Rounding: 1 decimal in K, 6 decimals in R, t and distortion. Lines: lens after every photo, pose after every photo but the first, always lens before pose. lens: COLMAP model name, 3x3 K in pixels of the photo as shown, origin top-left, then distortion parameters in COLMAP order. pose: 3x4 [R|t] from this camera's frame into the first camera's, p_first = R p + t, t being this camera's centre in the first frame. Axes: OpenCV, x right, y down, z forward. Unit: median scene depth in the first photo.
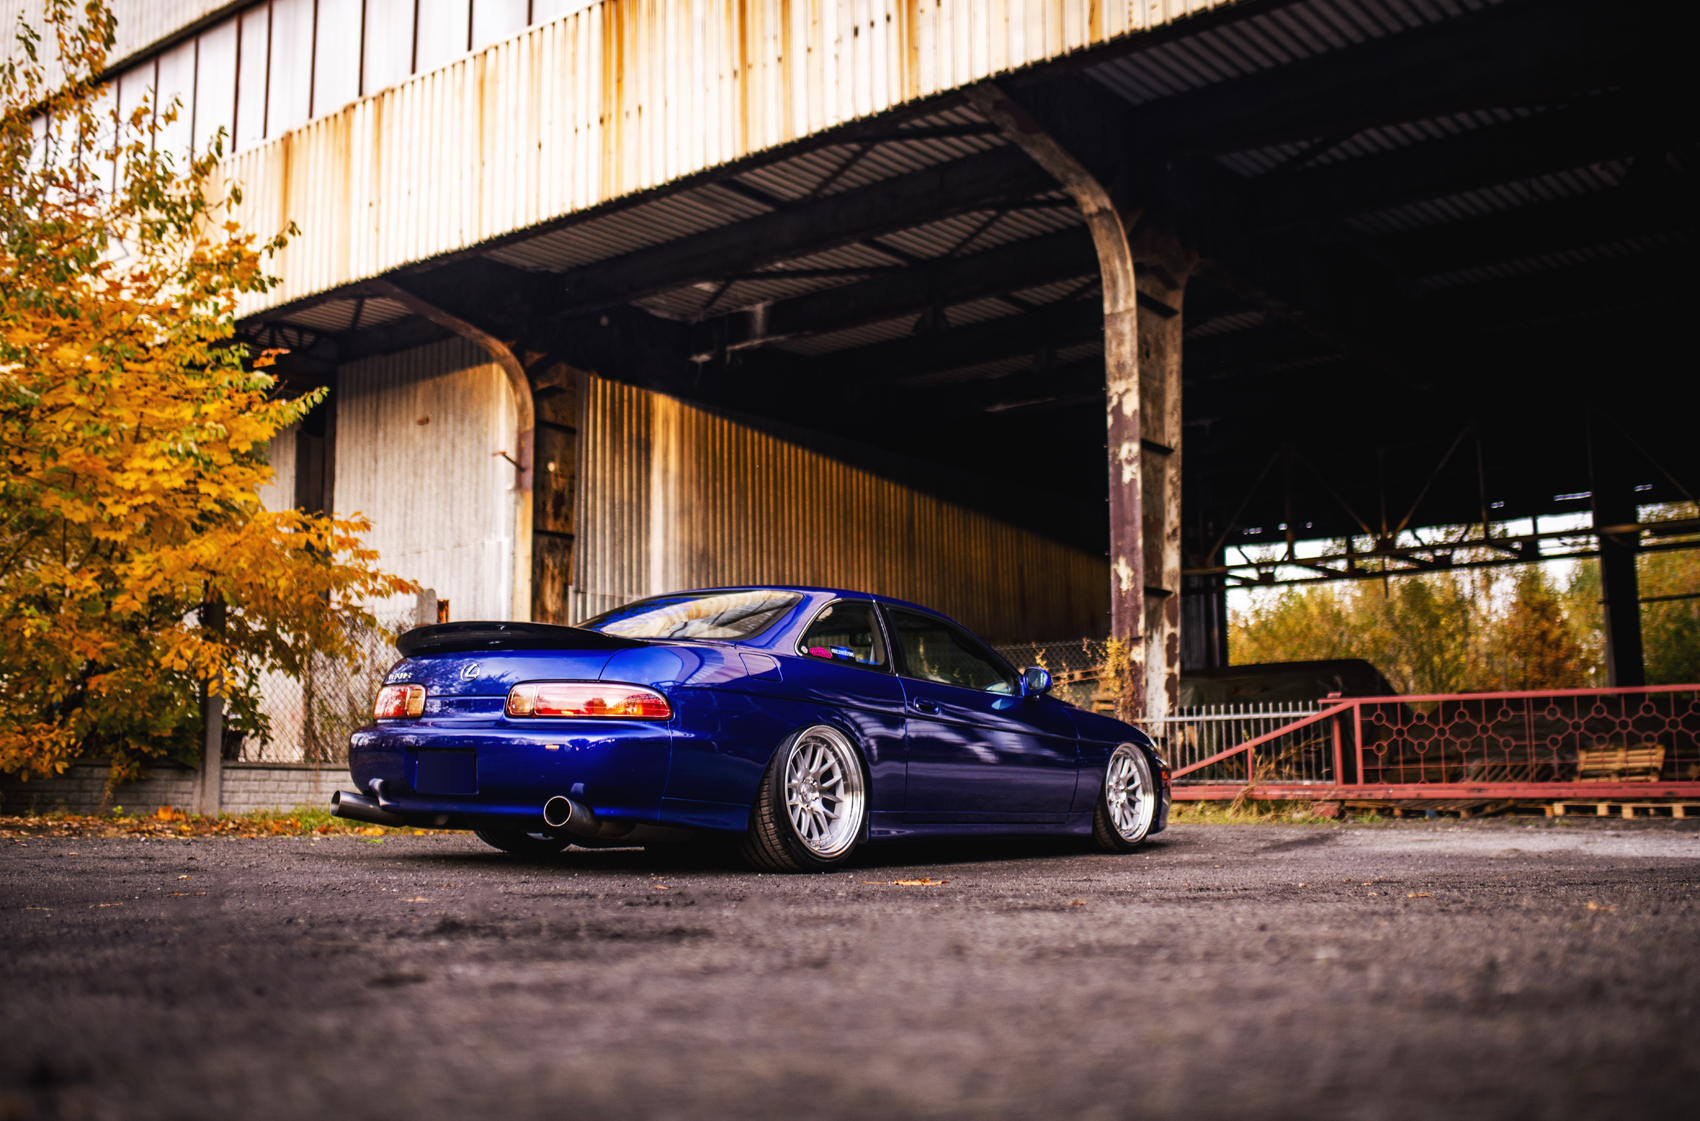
lens RADIAL K [[1705.3, 0, 847.9], [0, 1705.3, 562.5], [0, 0, 1]] dist [-0.074921, 0.147553]
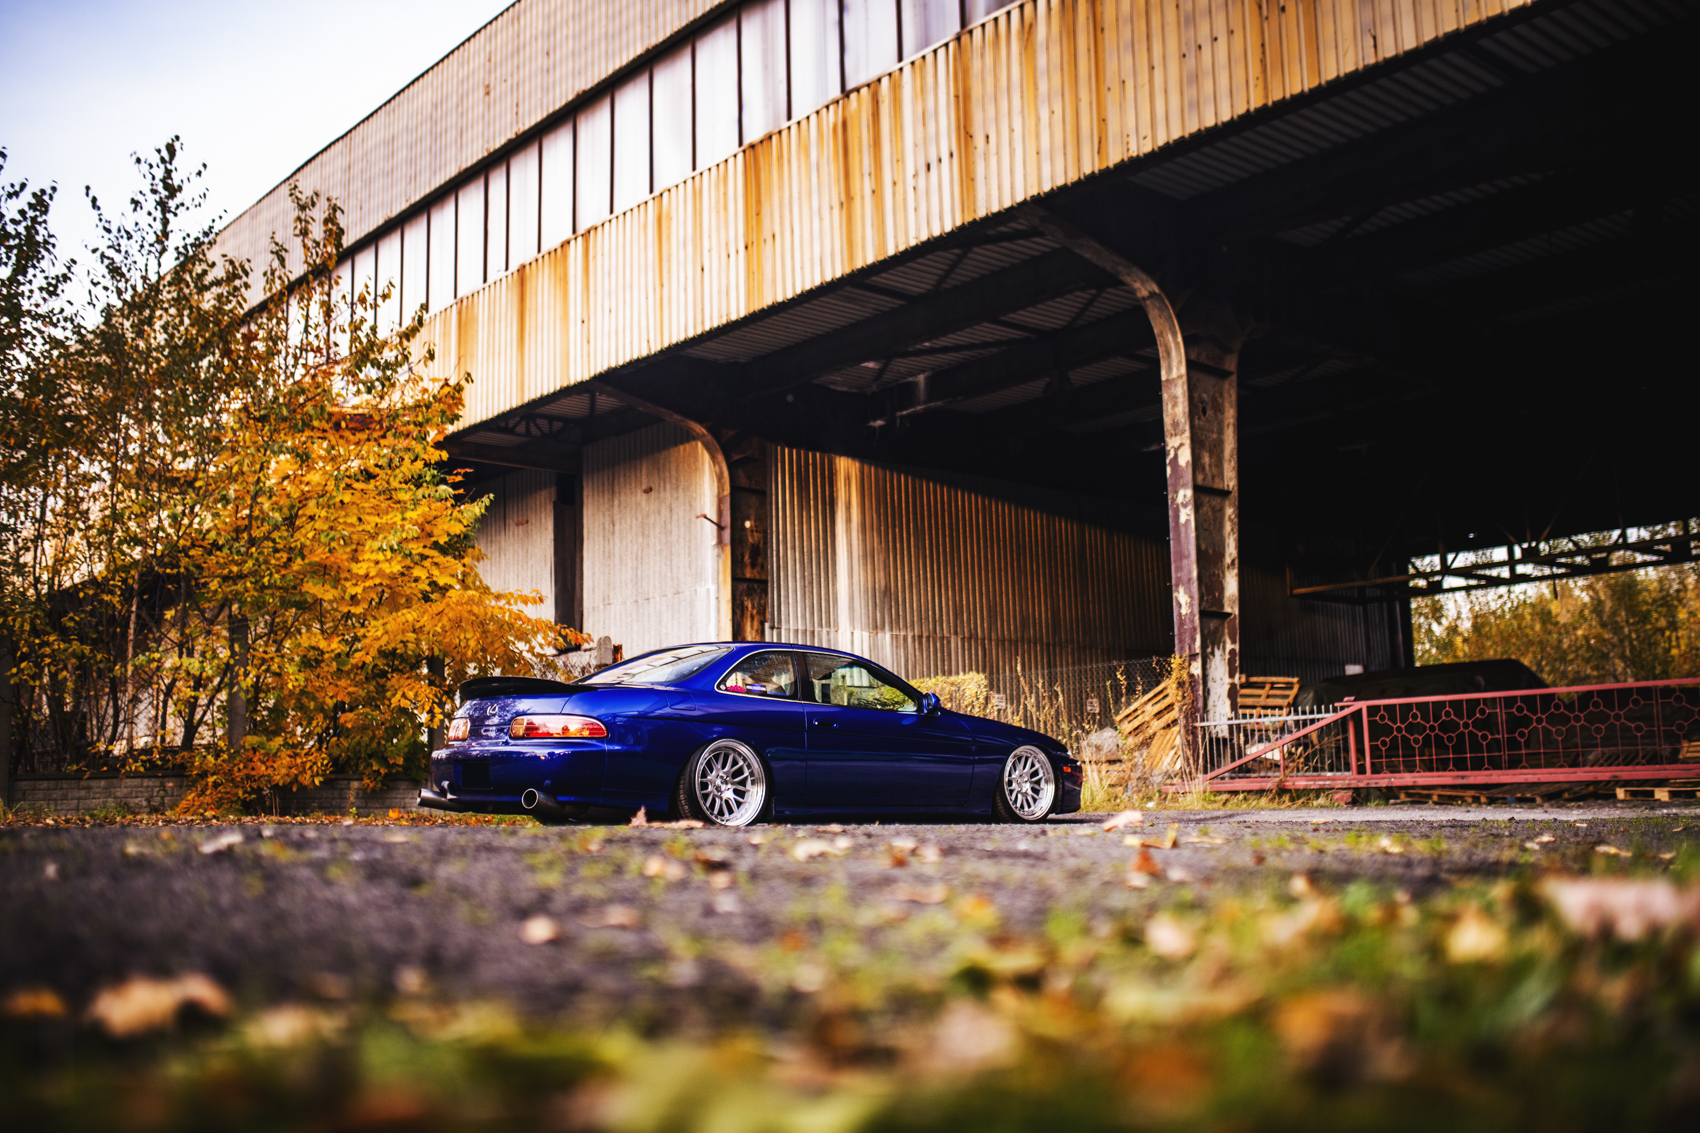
lens RADIAL K [[1617.2, 0, 850.0], [0, 1617.2, 566.5], [0, 0, 1]] dist [-0.059600, 0.091574]
pose [[0.982079, -0.043811, -0.183306, 0.136028], [0.042216, 0.999029, -0.012597, -0.012077], [0.183680, 0.004633, 0.982975, -0.137020]]
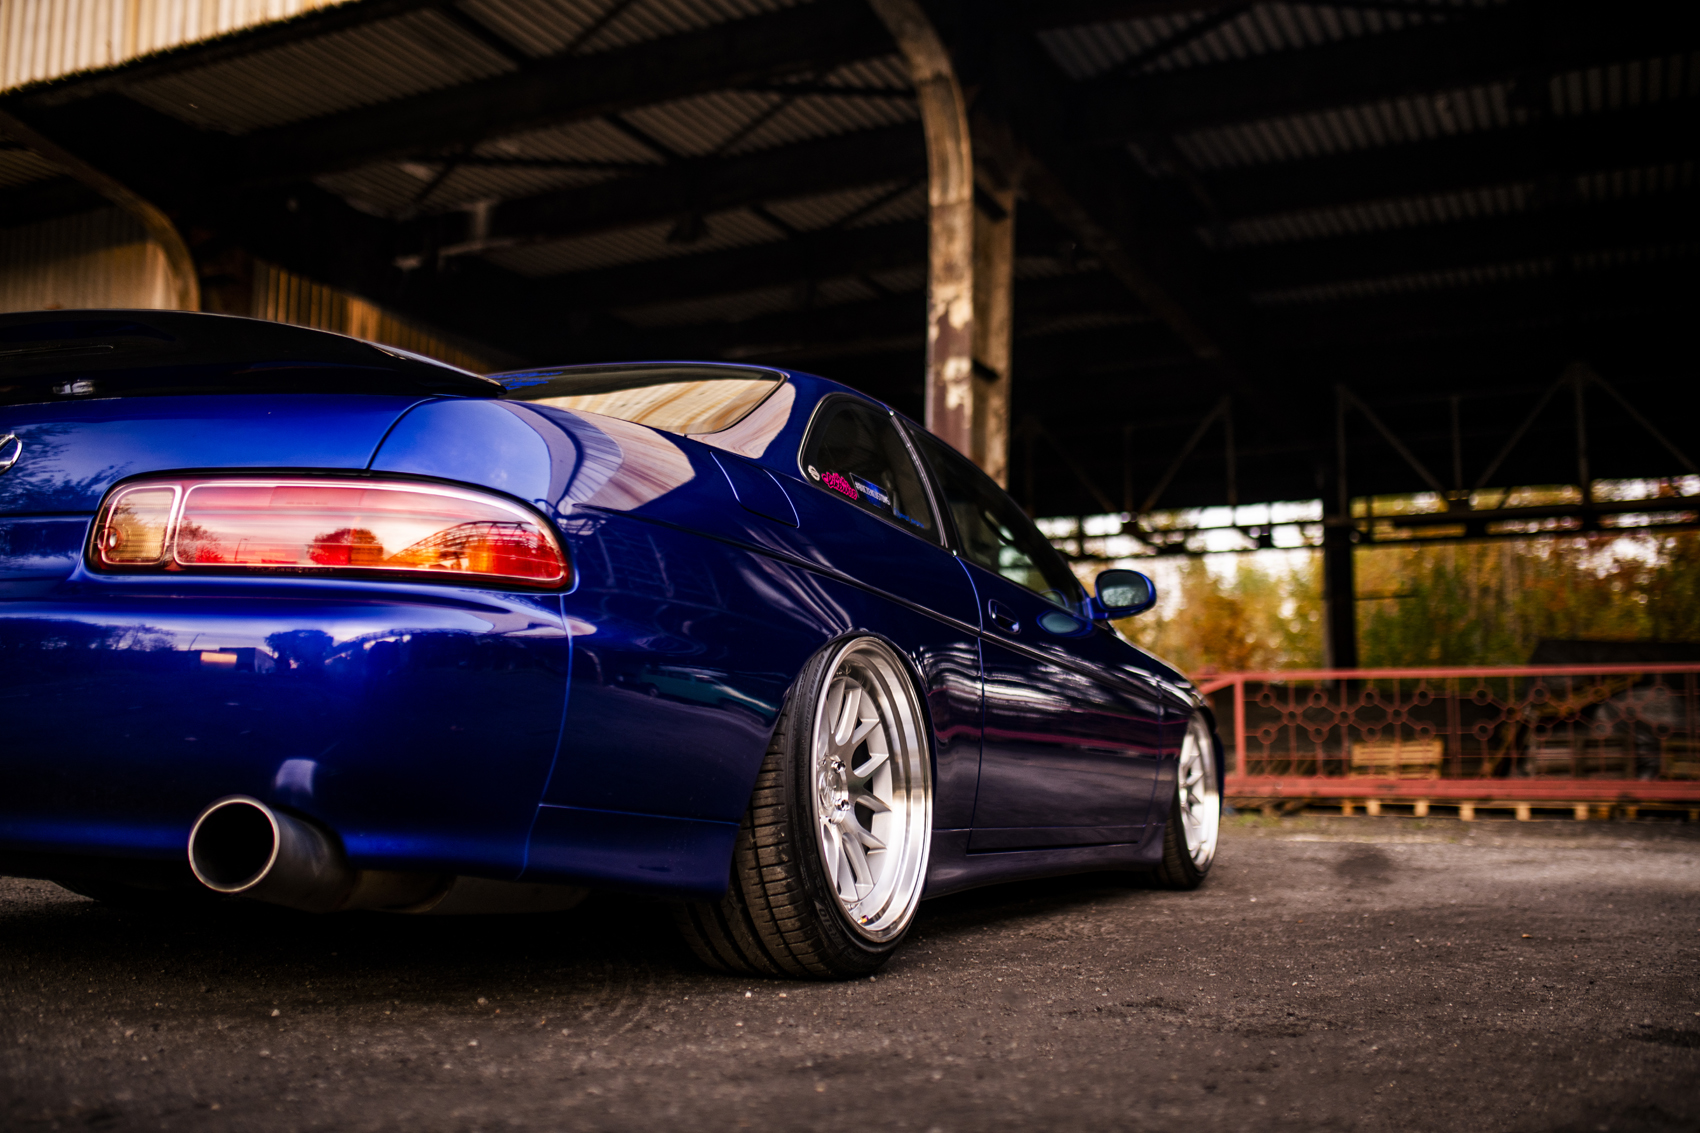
lens RADIAL K [[1617.2, 0, 850.0], [0, 1617.2, 566.5], [0, 0, 1]] dist [-0.059600, 0.091574]
pose [[0.977555, 0.042926, 0.206262, -0.041926], [-0.044241, 0.999019, 0.001762, 0.030143], [-0.205984, -0.010848, 0.978495, 0.233326]]
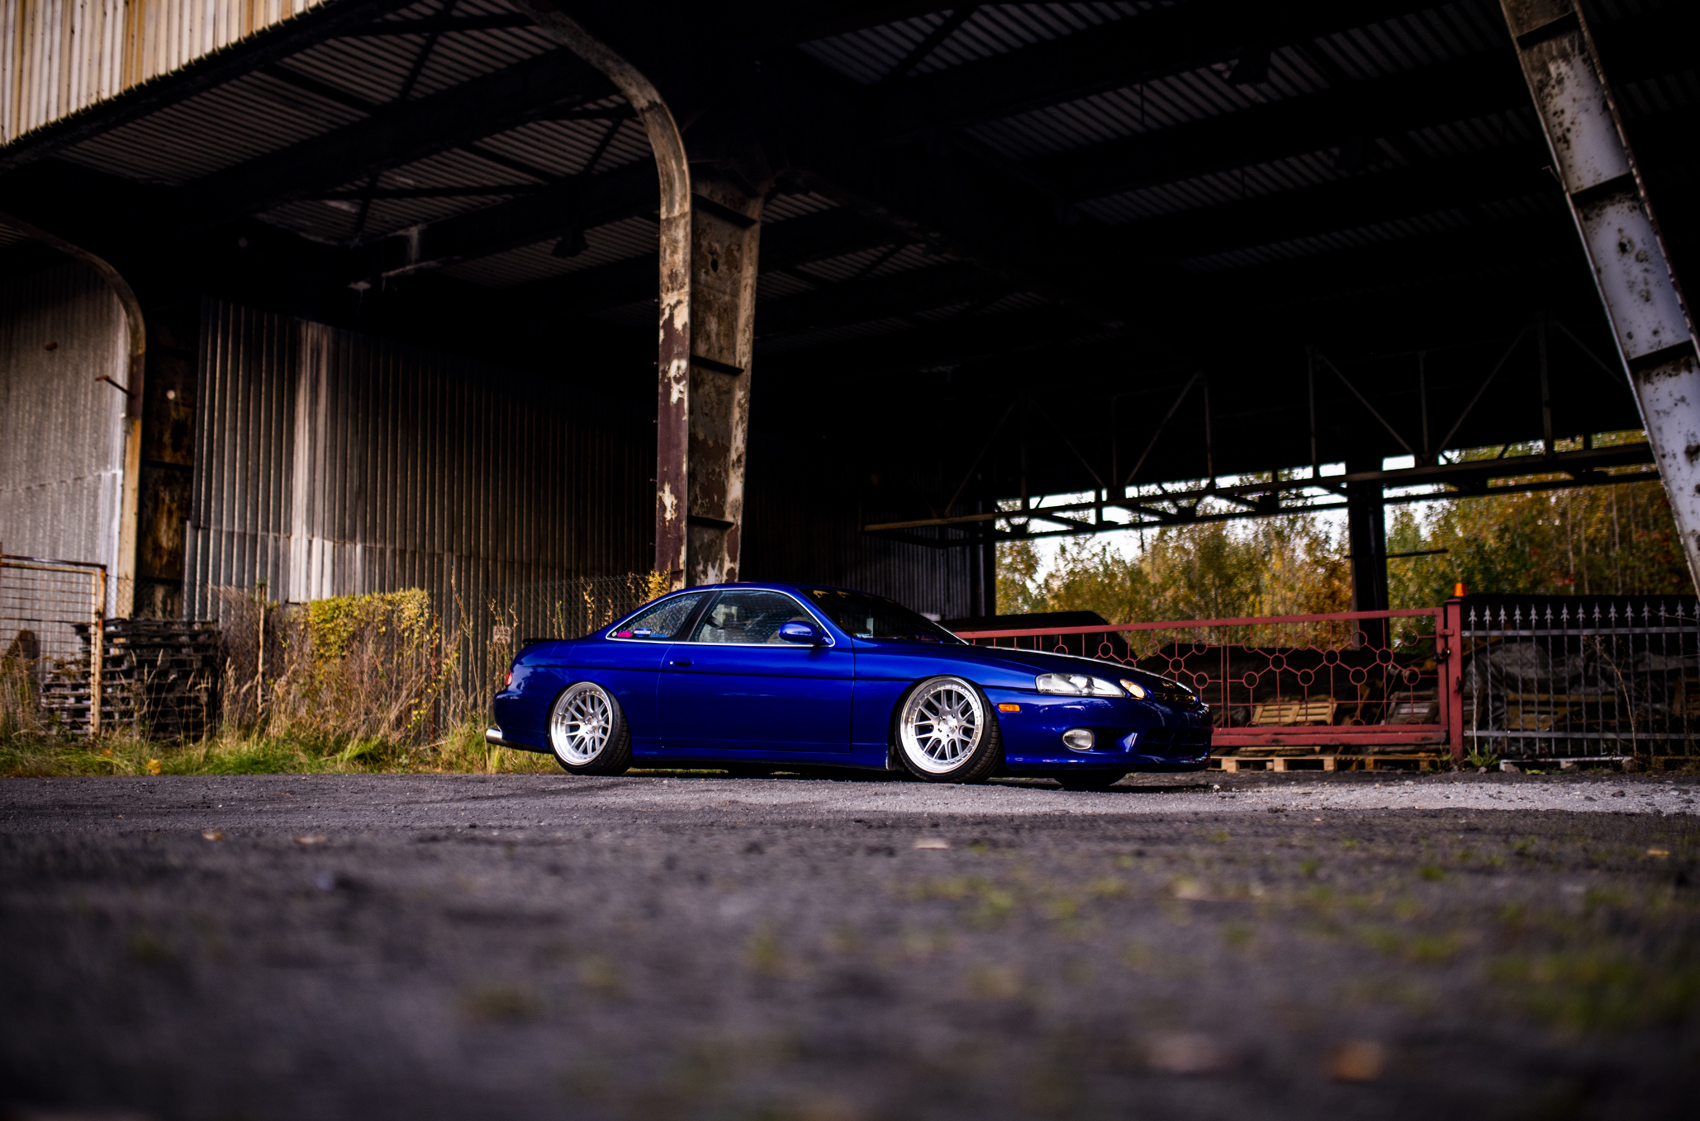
lens RADIAL K [[1643.3, 0, 852.1], [0, 1643.3, 554.3], [0, 0, 1]] dist [-0.073431, 0.132428]
pose [[0.999002, 0.008611, 0.043826, 0.213768], [-0.009233, 0.999859, 0.014002, 0.020663], [-0.043700, -0.014393, 0.998941, 0.109746]]
